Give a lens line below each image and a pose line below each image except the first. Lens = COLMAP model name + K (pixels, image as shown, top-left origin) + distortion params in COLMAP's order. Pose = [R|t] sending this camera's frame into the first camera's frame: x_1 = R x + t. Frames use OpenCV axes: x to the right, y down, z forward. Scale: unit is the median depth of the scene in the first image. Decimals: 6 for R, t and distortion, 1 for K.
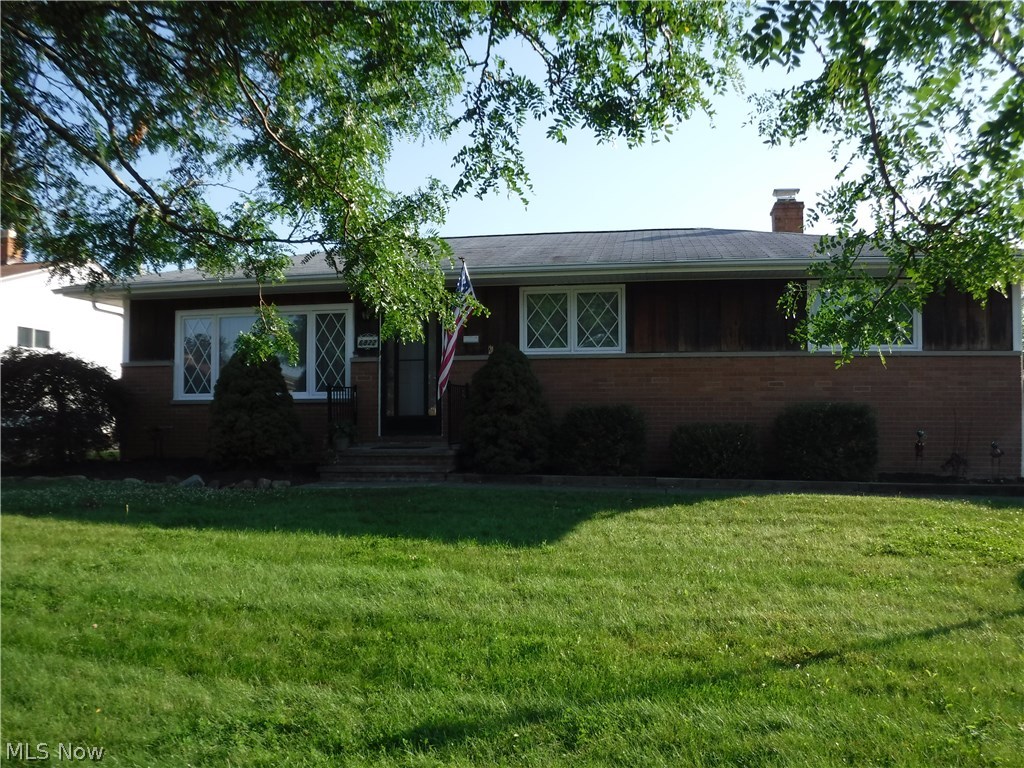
lens RADIAL K [[836.2, 0, 512.5], [0, 836.2, 435.9], [0, 0, 1]] dist [-0.009209, -0.259513]
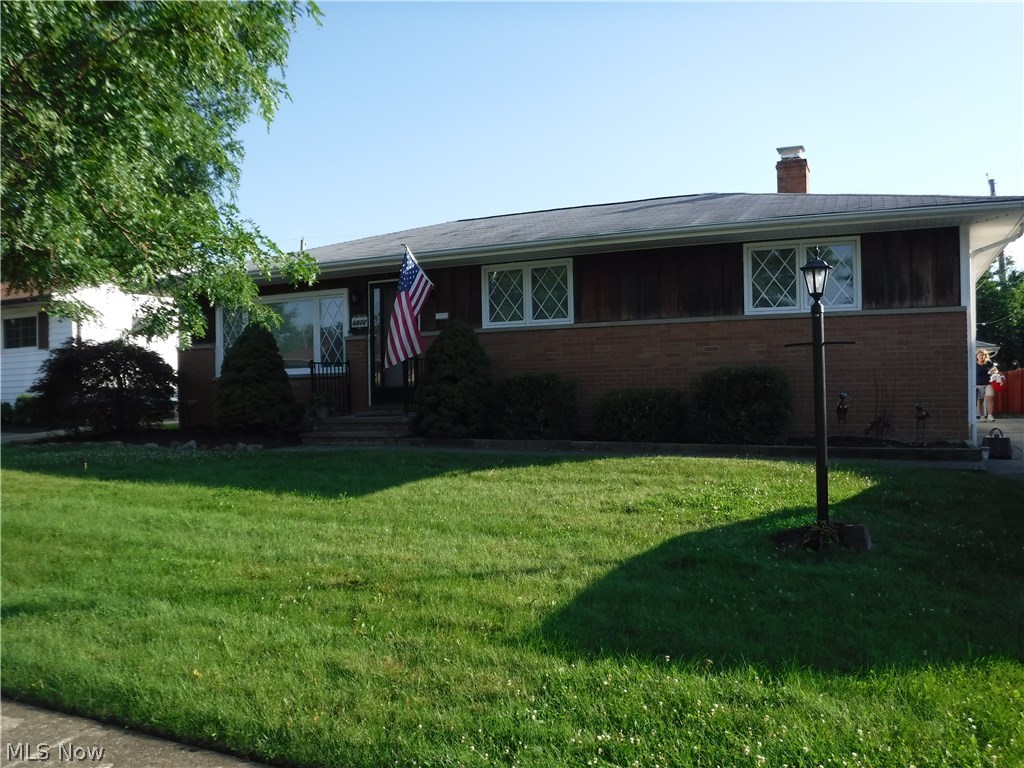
lens RADIAL K [[836.2, 0, 512.5], [0, 836.2, 435.9], [0, 0, 1]] dist [-0.009209, -0.259513]
pose [[0.968982, -0.004652, -0.247086, 0.337764], [0.014707, 0.999136, 0.038862, 0.000635], [0.246692, -0.041291, 0.968214, -0.051303]]
